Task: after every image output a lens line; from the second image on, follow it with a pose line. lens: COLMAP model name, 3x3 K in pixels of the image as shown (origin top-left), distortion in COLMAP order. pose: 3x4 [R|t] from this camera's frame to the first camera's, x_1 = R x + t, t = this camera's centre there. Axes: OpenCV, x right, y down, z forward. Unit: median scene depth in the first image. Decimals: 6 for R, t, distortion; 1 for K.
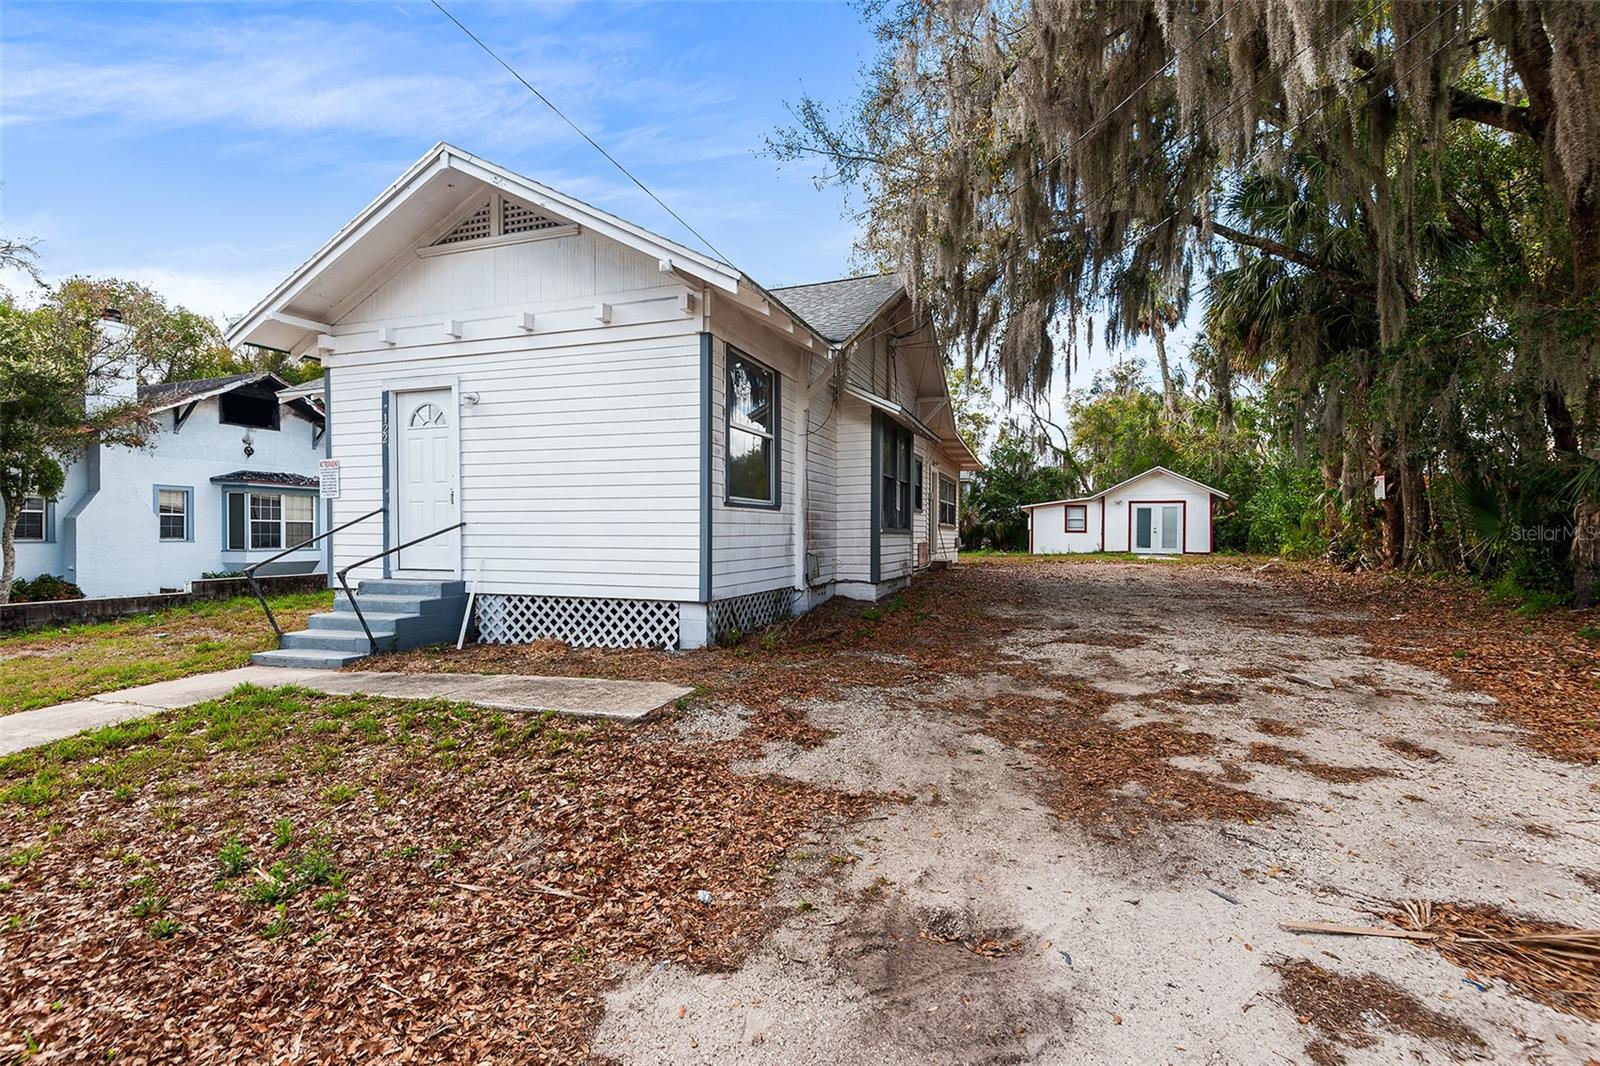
lens RADIAL K [[733.3, 0, 799.6], [0, 733.3, 540.5], [0, 0, 1]] dist [0.042071, -0.026594]
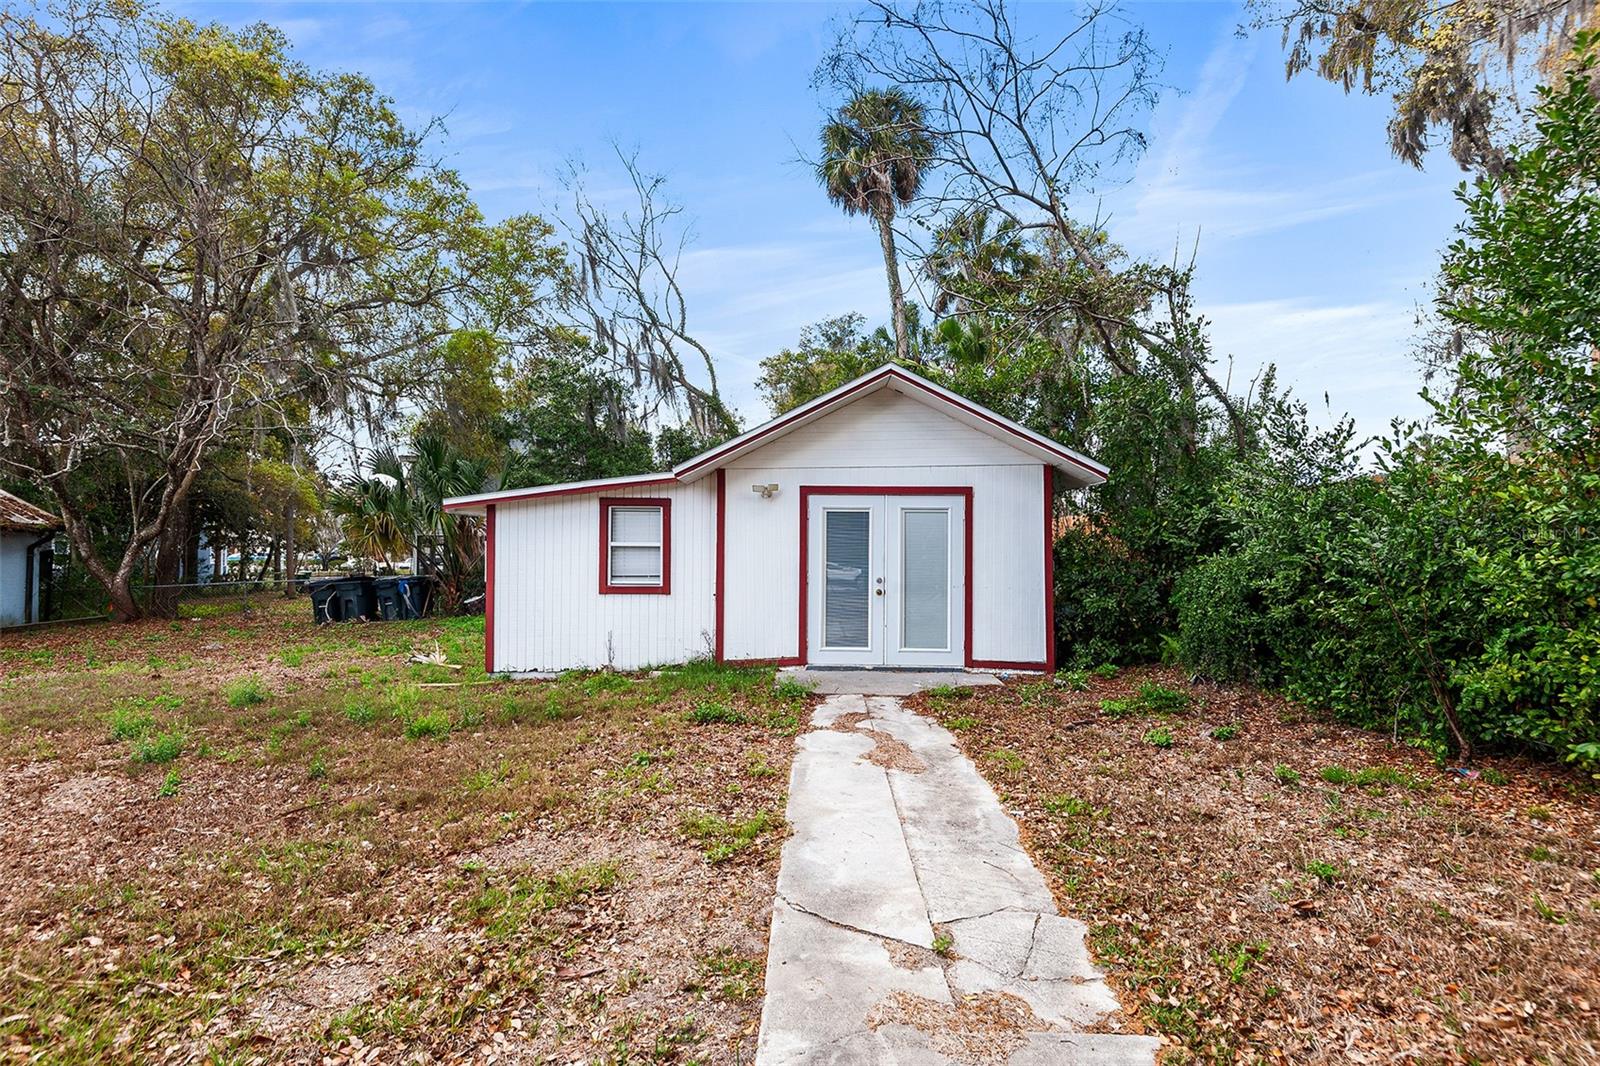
lens RADIAL K [[733.3, 0, 799.6], [0, 733.3, 540.5], [0, 0, 1]] dist [0.042071, -0.026594]
pose [[0.942453, 0.003500, 0.334319, 0.341113], [0.001740, 0.999880, -0.015372, -0.026581], [-0.334333, 0.015069, 0.942335, 0.712524]]
